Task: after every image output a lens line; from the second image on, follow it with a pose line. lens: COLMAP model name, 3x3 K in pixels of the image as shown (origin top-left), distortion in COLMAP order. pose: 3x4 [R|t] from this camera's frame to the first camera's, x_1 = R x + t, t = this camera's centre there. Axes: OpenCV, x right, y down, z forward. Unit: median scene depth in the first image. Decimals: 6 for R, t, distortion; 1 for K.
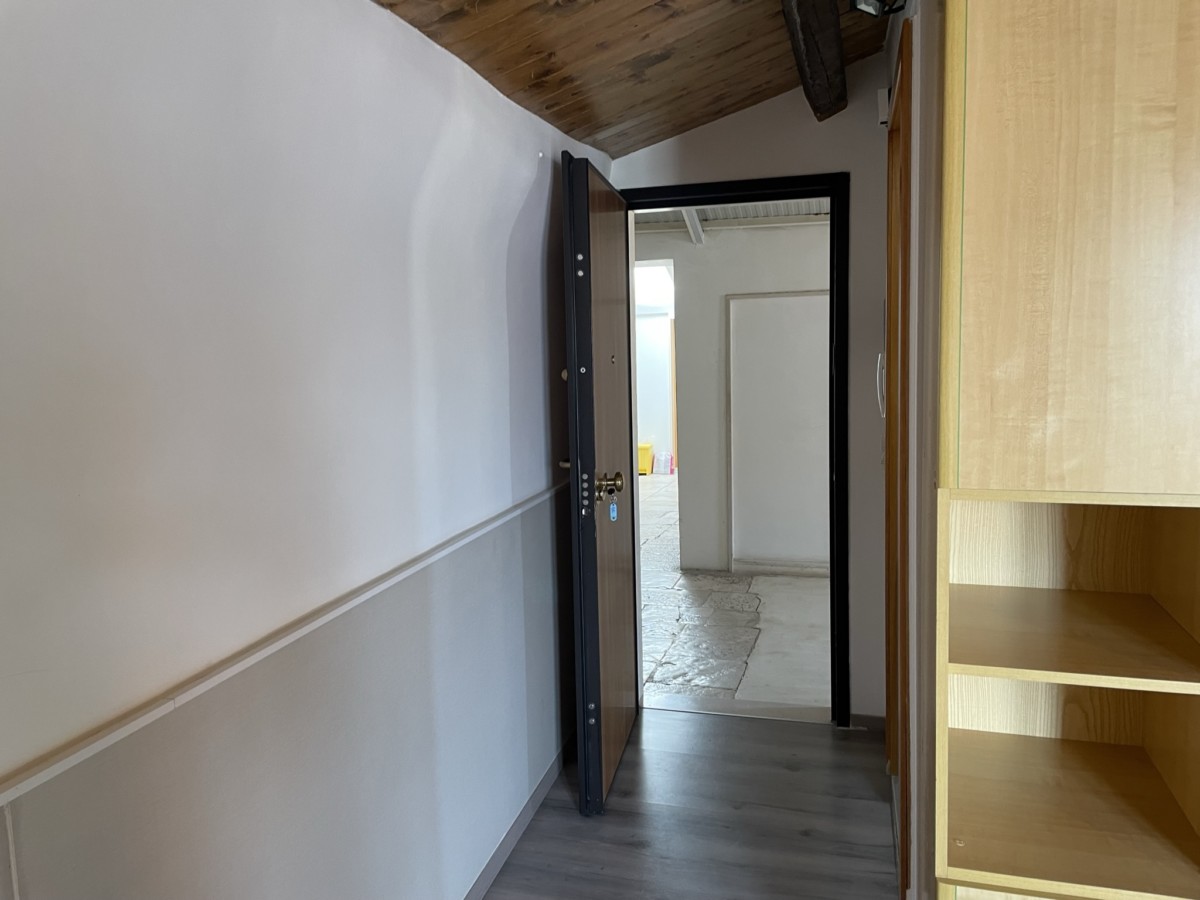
lens RADIAL K [[905.2, 0, 597.4], [0, 905.2, 423.8], [0, 0, 1]] dist [0.084247, -0.105799]
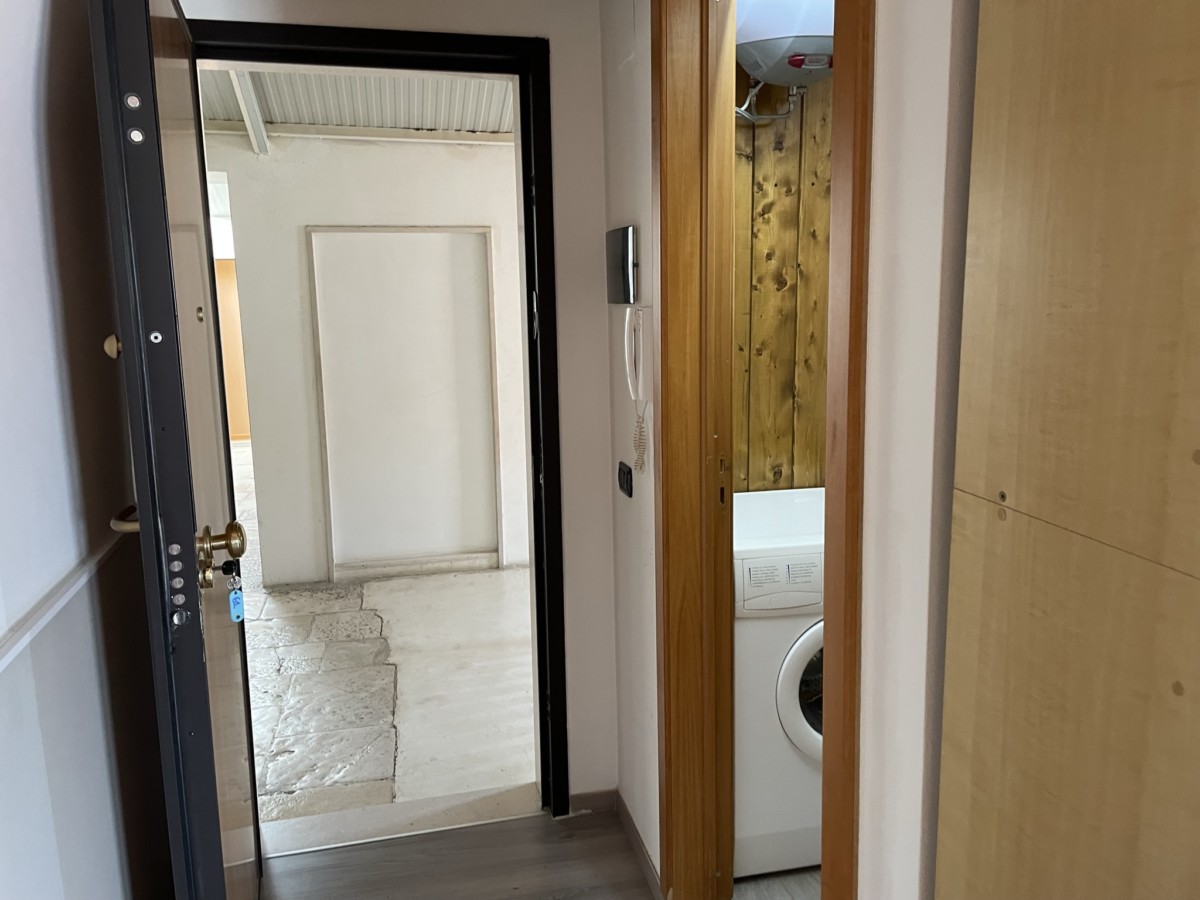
lens RADIAL K [[905.2, 0, 595.4], [0, 905.2, 431.7], [0, 0, 1]] dist [0.084247, -0.105799]
pose [[0.877626, -0.064357, 0.475006, -0.038611], [0.034253, 0.996833, 0.071770, -0.029508], [-0.478121, -0.046717, 0.877051, 0.366324]]
